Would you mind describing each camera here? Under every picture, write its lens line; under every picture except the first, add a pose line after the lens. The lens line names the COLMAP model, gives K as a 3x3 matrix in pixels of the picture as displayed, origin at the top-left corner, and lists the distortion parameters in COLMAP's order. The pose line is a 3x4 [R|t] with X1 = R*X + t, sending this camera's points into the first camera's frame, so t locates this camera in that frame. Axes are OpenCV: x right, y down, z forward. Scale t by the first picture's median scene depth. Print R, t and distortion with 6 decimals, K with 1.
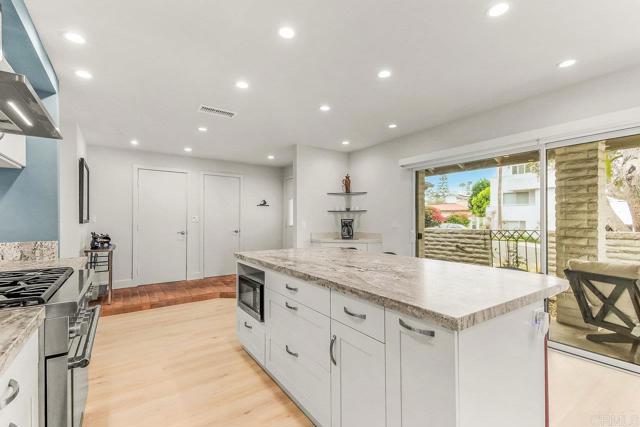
lens RADIAL K [[287.7, 0, 319.4], [0, 287.7, 219.4], [0, 0, 1]] dist [0.039473, -0.001494]
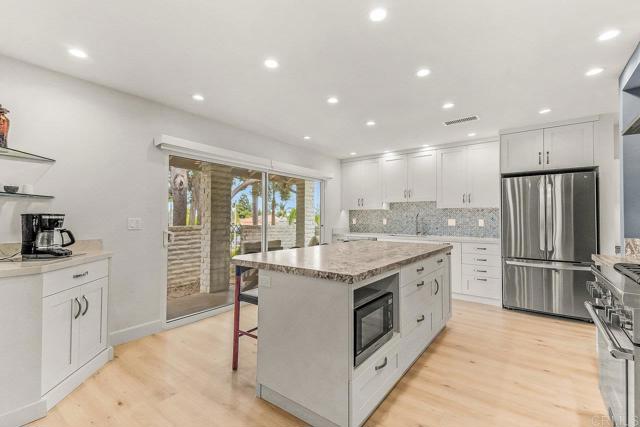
lens RADIAL K [[287.7, 0, 318.4], [0, 287.7, 216.1], [0, 0, 1]] dist [0.039473, -0.001494]
pose [[-0.321480, 0.010076, 0.946863, -0.455619], [-0.006346, 0.999898, -0.012795, 0.007120], [-0.946895, -0.010122, -0.321383, 0.718588]]
